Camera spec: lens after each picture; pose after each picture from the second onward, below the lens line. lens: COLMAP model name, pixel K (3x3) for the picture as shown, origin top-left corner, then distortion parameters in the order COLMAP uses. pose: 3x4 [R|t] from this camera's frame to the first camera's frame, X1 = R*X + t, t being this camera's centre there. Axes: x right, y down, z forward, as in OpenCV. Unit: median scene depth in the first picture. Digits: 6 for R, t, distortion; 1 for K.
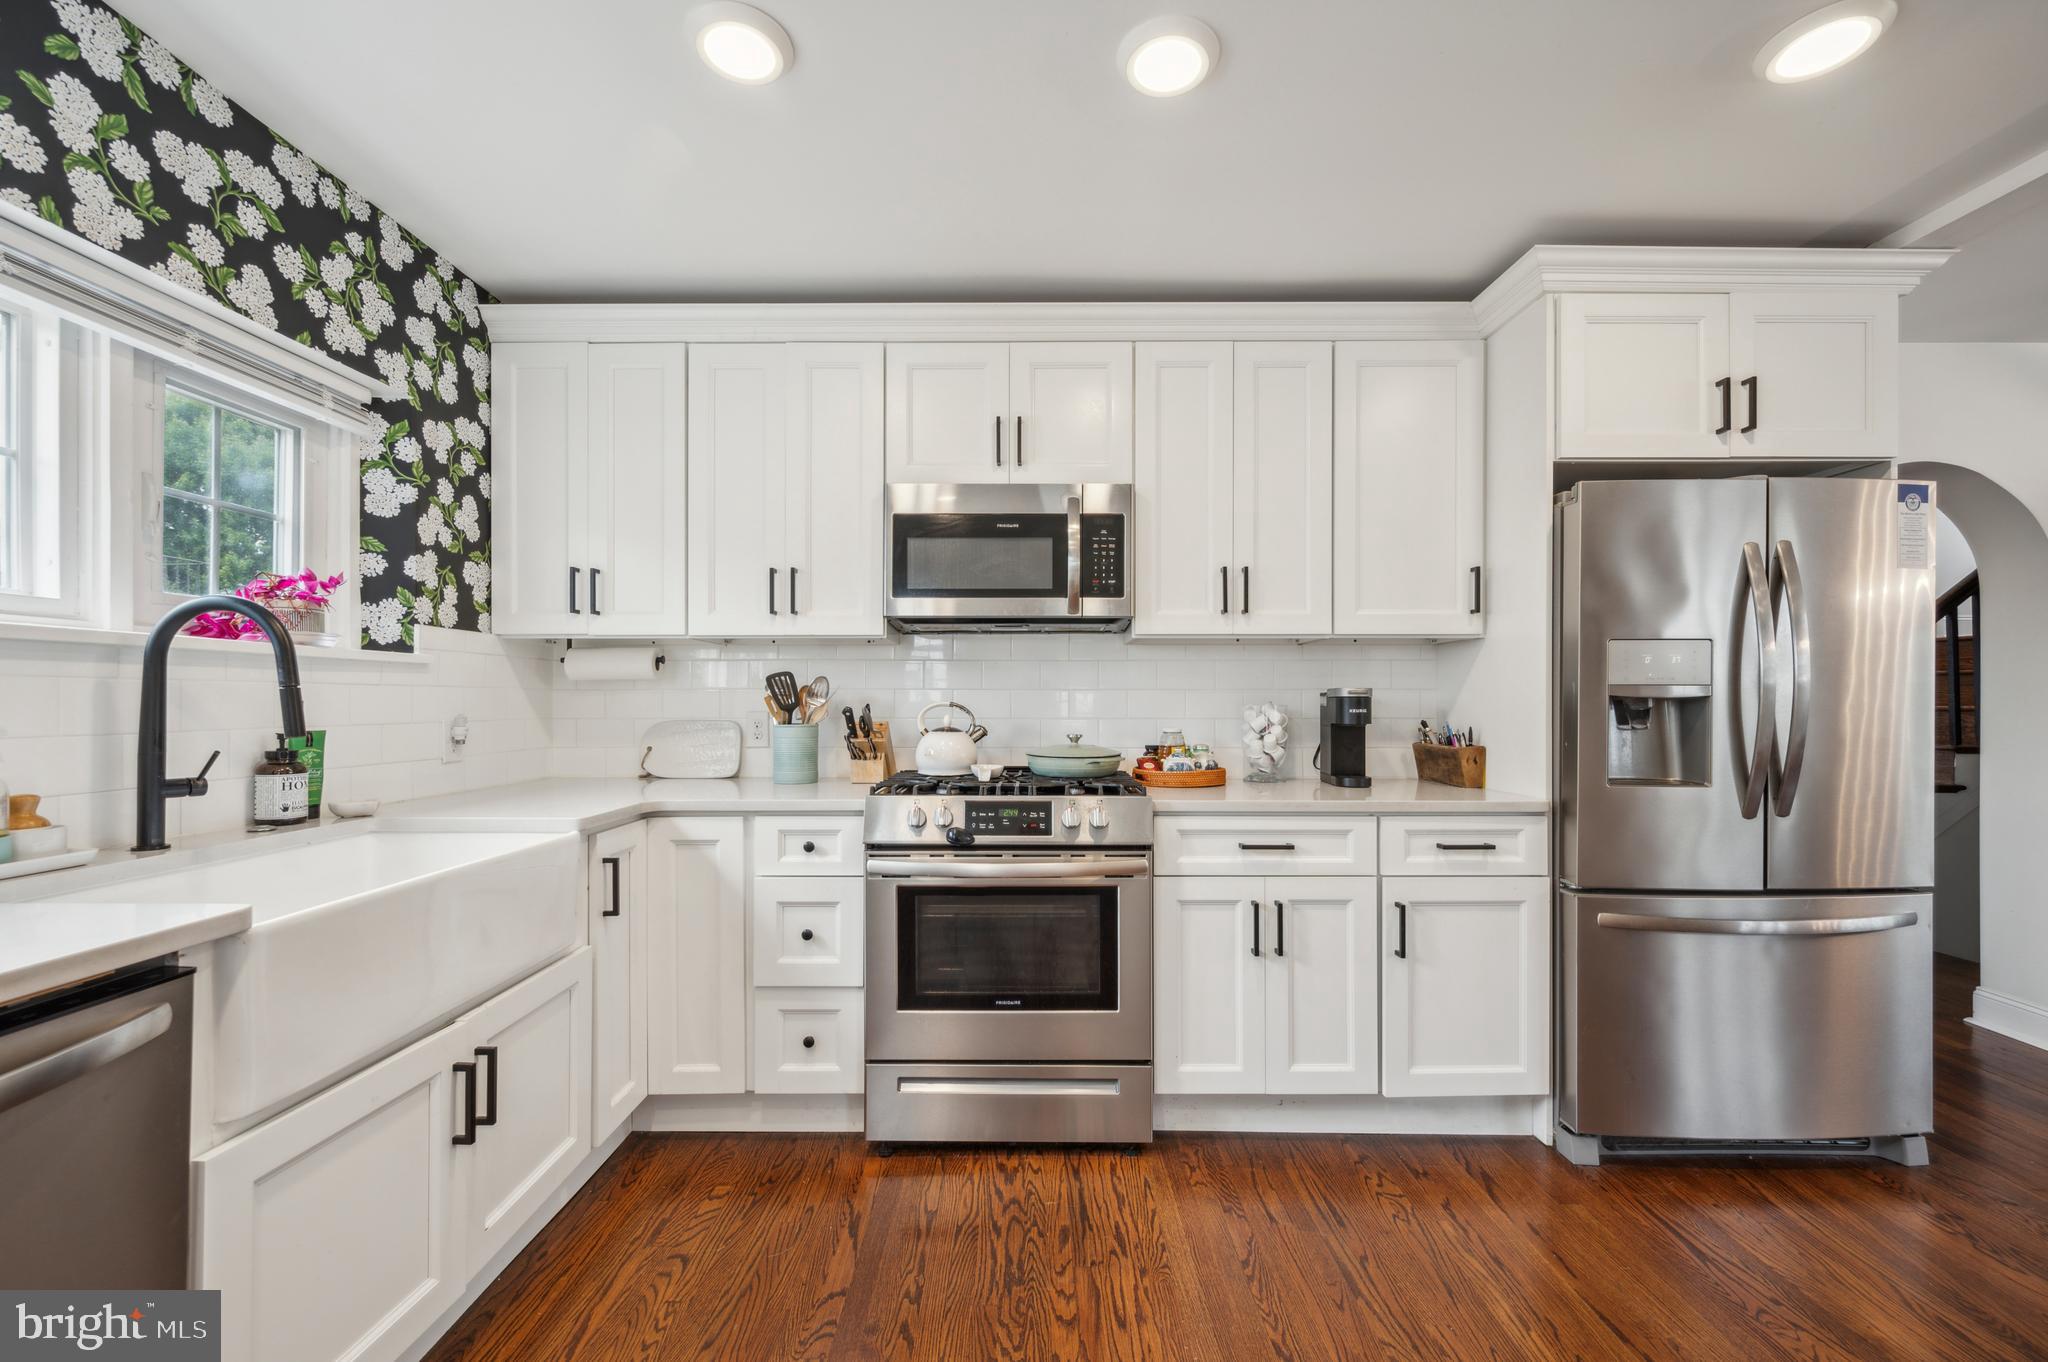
lens RADIAL K [[820.2, 0, 1027.6], [0, 820.2, 698.3], [0, 0, 1]] dist [0.000570, 0.000400]
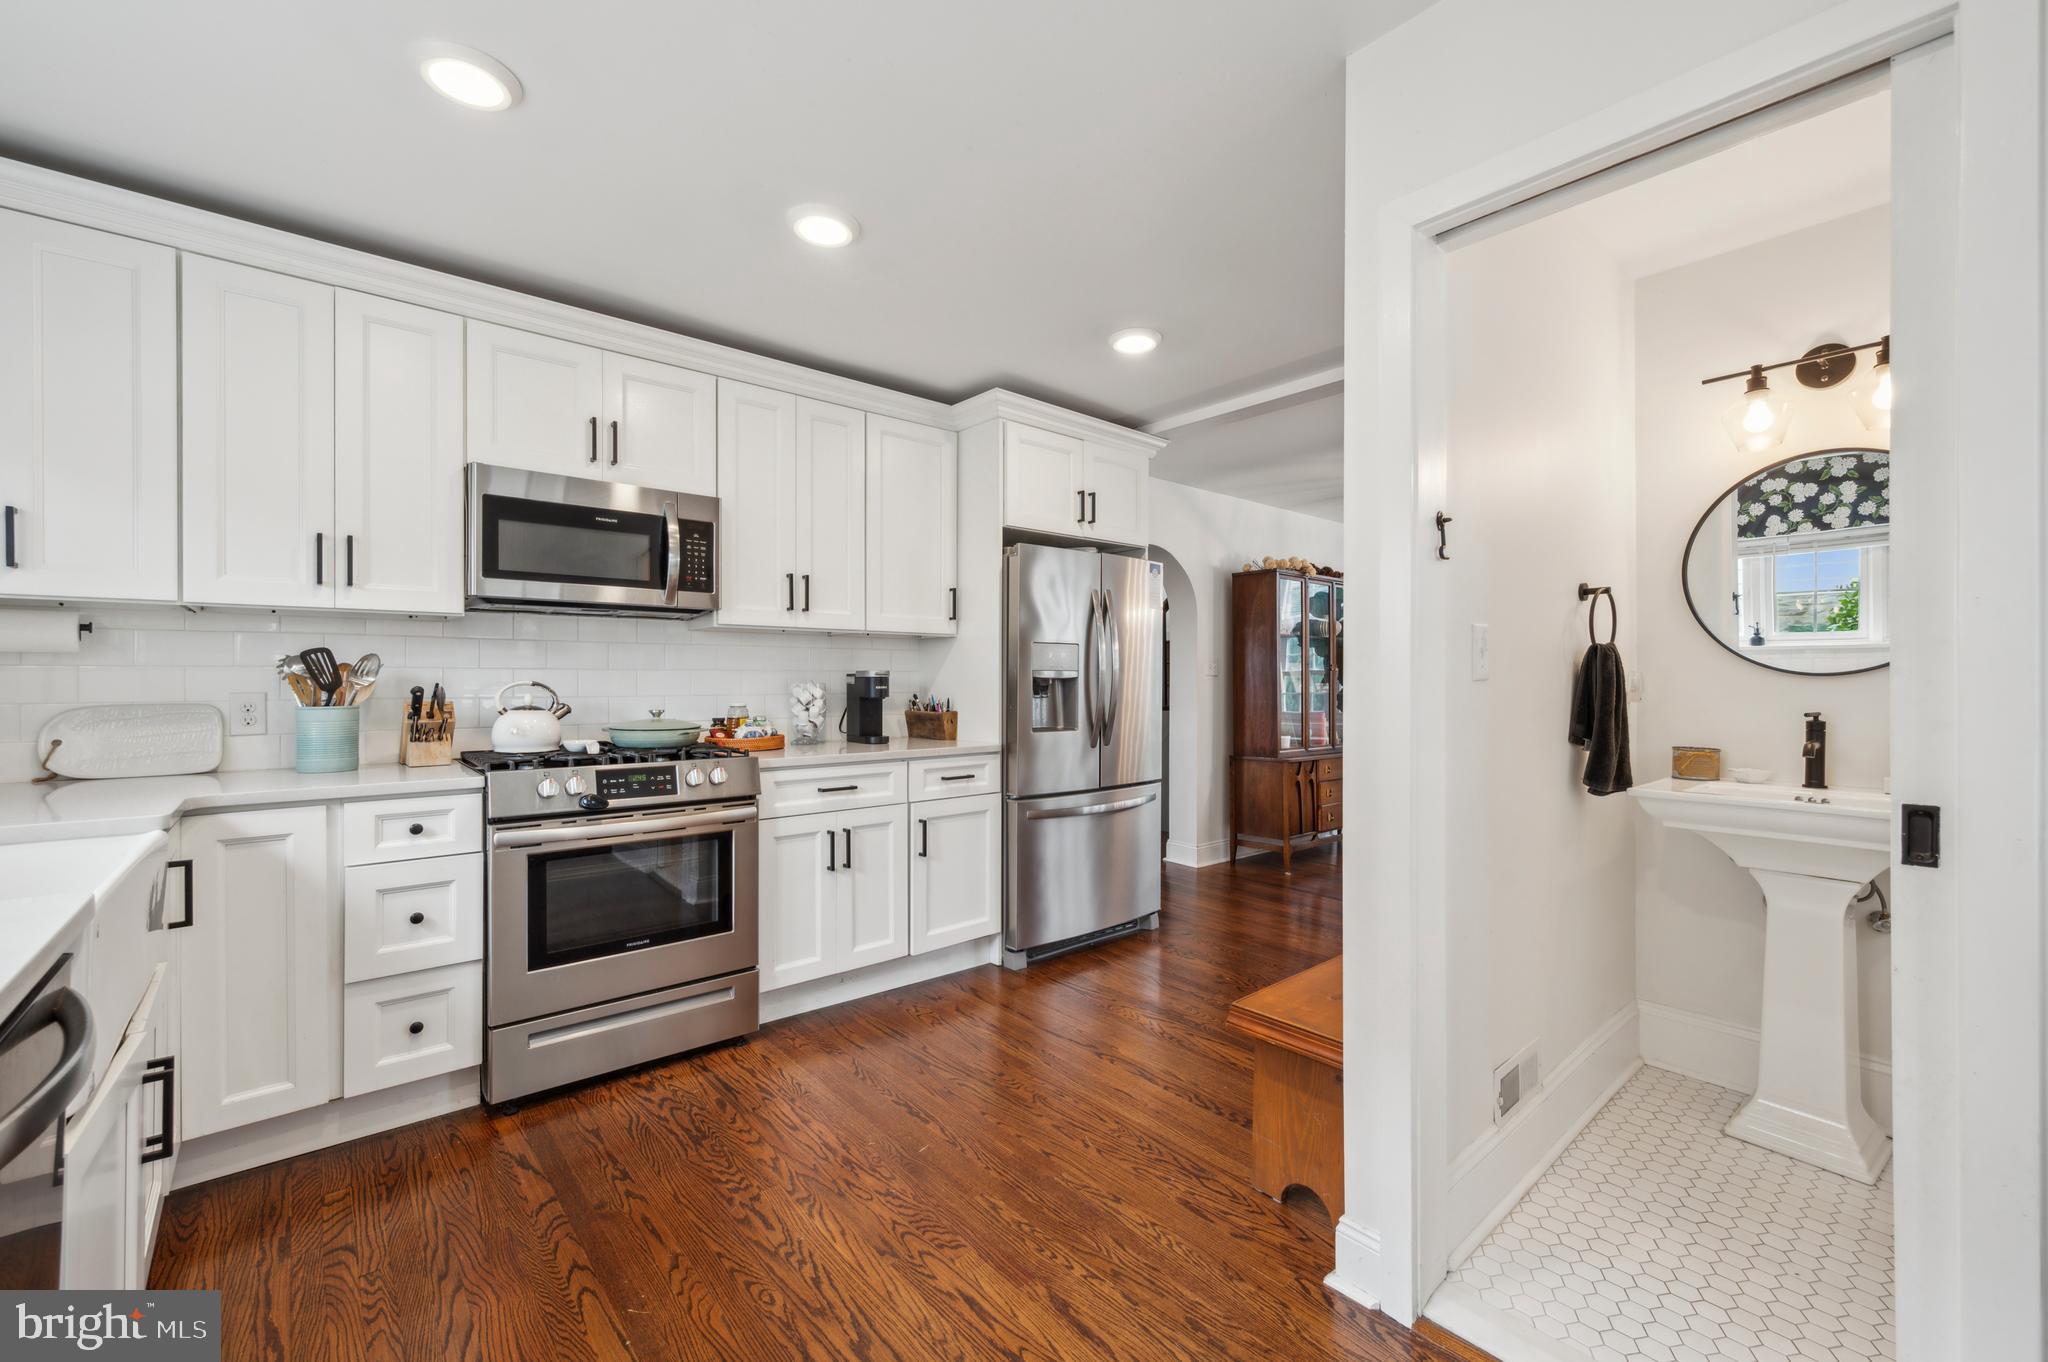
lens RADIAL K [[827.1, 0, 1024.0], [0, 827.1, 681.0], [0, 0, 1]] dist [0.000148, 0.000066]
pose [[0.757684, -0.000973, 0.652621, -0.357365], [-0.002404, 0.999988, 0.004282, -0.002071], [-0.652618, -0.004814, 0.757672, -0.220654]]
